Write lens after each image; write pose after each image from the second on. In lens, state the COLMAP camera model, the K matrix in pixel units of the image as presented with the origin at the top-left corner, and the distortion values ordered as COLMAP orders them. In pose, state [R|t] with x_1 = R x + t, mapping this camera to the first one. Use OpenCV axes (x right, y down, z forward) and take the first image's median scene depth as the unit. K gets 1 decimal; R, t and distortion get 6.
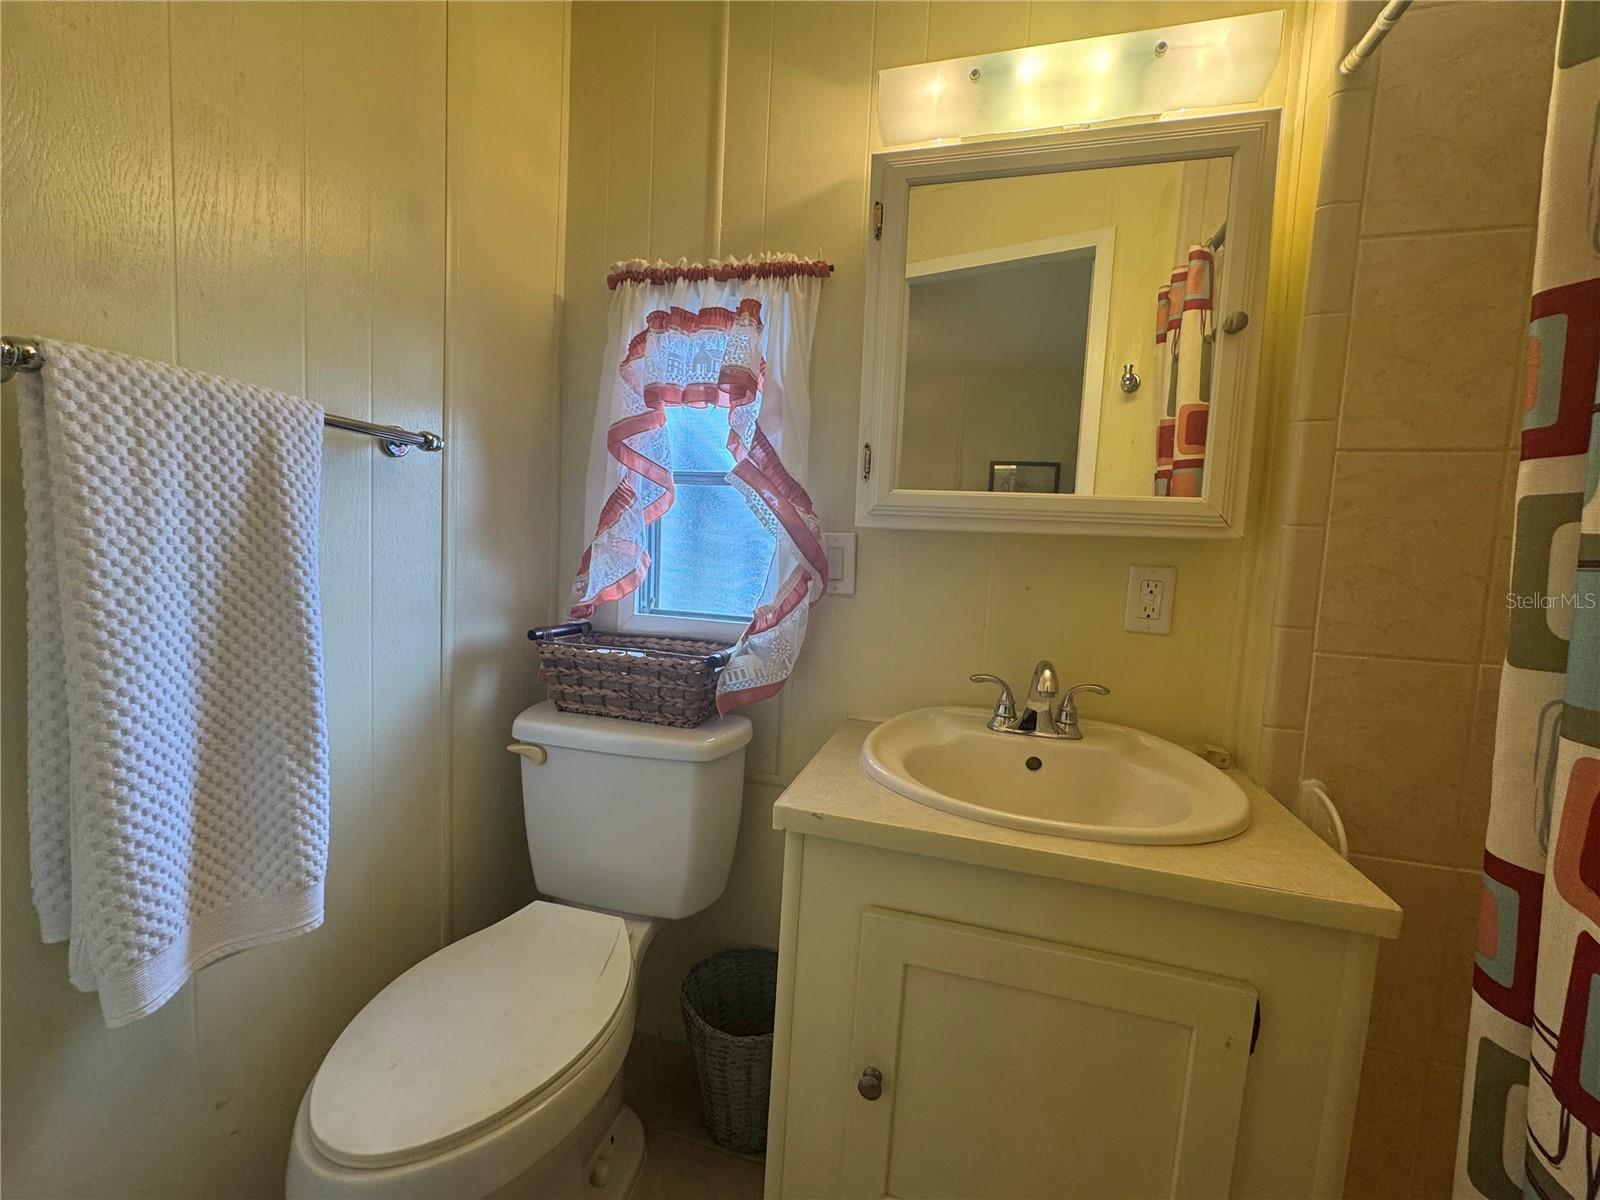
lens RADIAL K [[636.0, 0, 788.9], [0, 636.0, 591.6], [0, 0, 1]] dist [-0.005809, 0.001047]
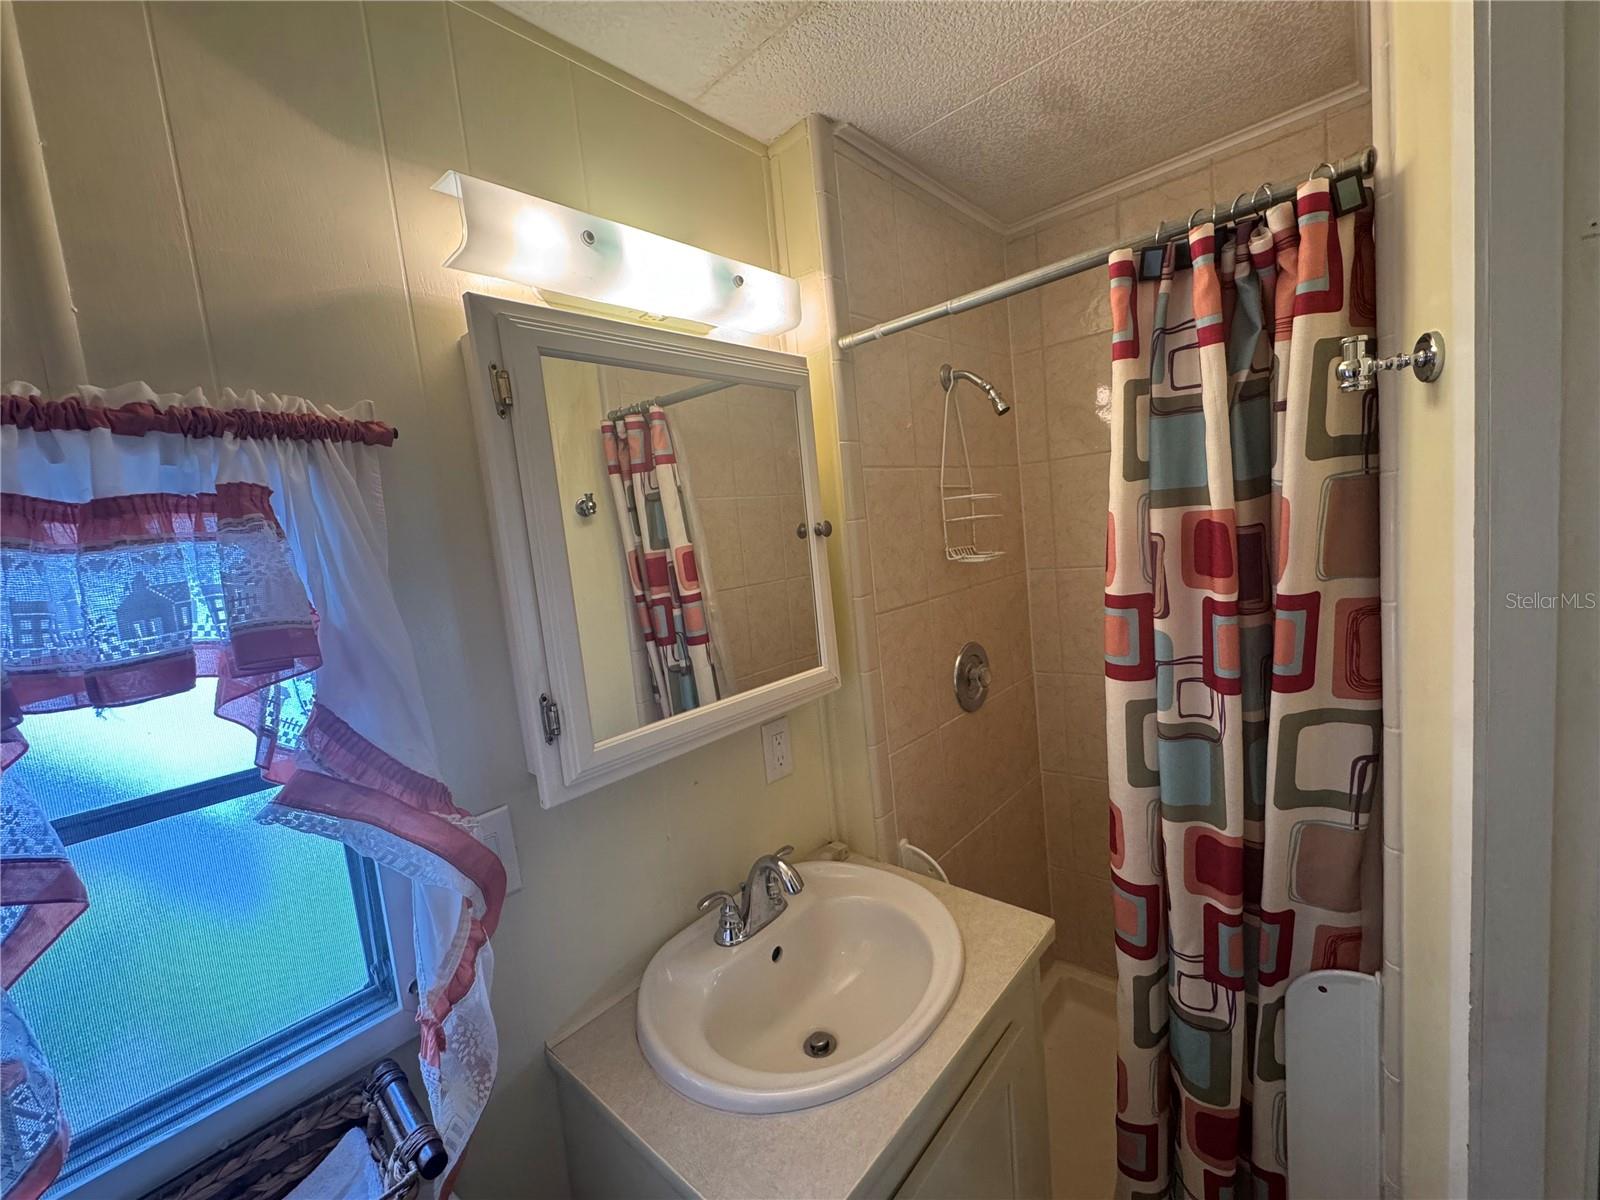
lens RADIAL K [[636.0, 0, 799.8], [0, 636.0, 606.1], [0, 0, 1]] dist [-0.005809, 0.001047]
pose [[0.443873, -0.189019, 0.875927, -0.344338], [0.199183, 0.973857, 0.109217, -0.337966], [-0.873672, 0.125991, 0.469918, 0.382403]]
